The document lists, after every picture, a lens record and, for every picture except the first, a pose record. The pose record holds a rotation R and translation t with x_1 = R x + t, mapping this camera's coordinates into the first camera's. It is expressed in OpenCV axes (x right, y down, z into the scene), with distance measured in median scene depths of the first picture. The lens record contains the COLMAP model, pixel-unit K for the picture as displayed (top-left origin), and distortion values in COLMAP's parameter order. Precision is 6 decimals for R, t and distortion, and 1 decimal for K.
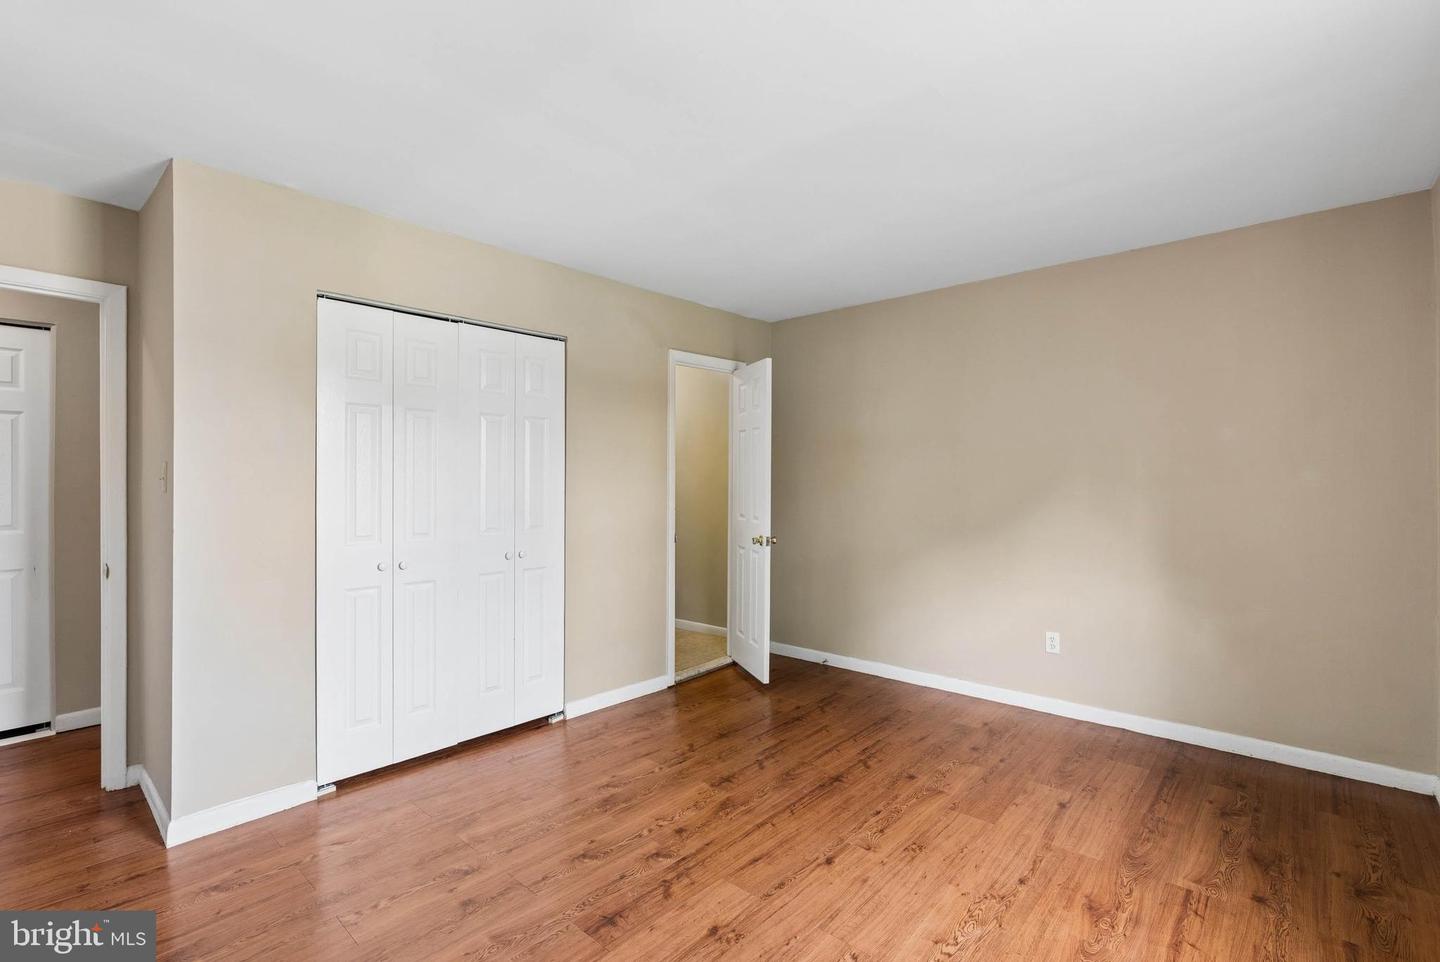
lens RADIAL K [[659.4, 0, 720.0], [0, 659.4, 481.0], [0, 0, 1]] dist [-0.002035, 0.000279]
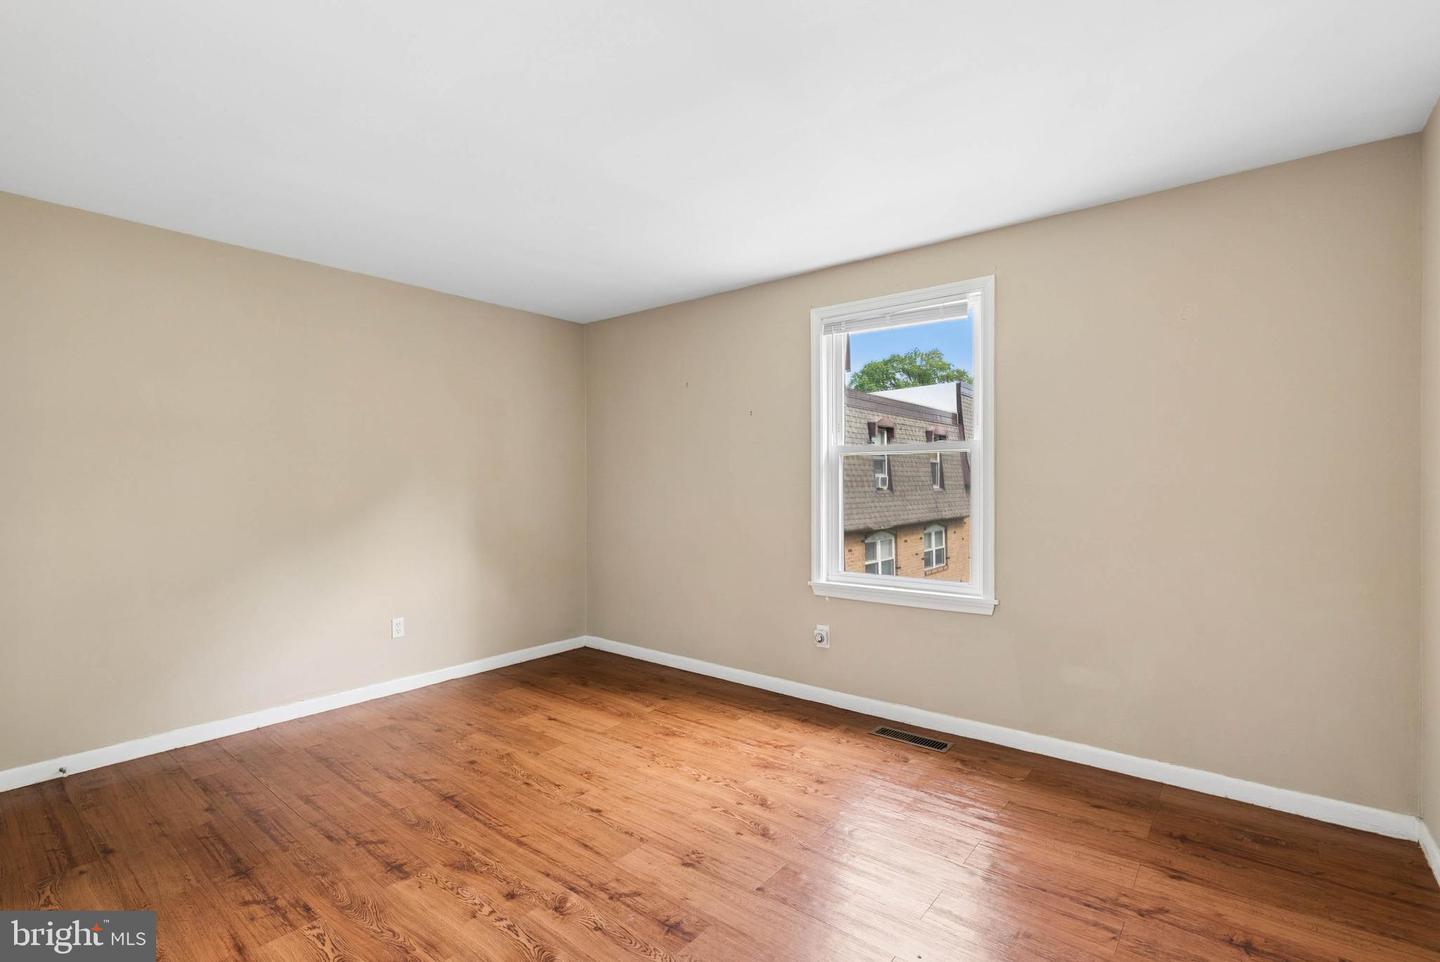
lens RADIAL K [[659.4, 0, 720.0], [0, 659.4, 481.0], [0, 0, 1]] dist [-0.002035, 0.000279]
pose [[-0.050172, -0.000210, 0.998741, -0.812397], [0.001320, 0.999999, 0.000276, 0.003523], [-0.998740, 0.001333, -0.050172, 0.693135]]
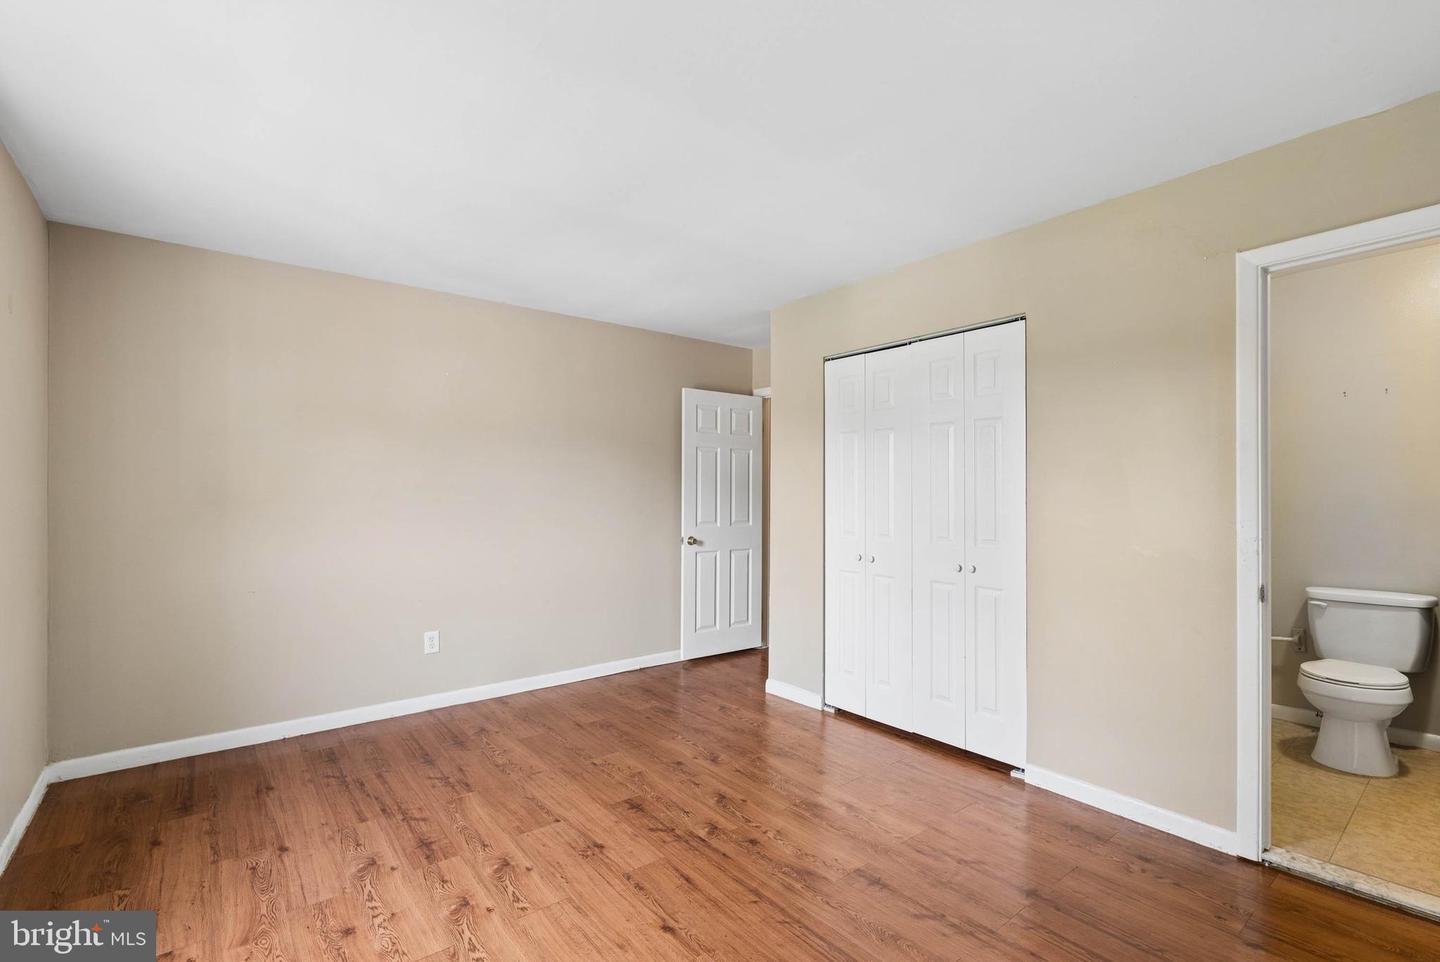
lens RADIAL K [[654.5, 0, 714.5], [0, 654.5, 496.1], [0, 0, 1]] dist [-0.004563, -0.000052]
pose [[-0.175602, 0.006430, -0.984440, 0.819644], [0.003794, 0.999976, 0.005854, 0.002626], [0.984454, -0.002707, -0.175623, 0.997546]]
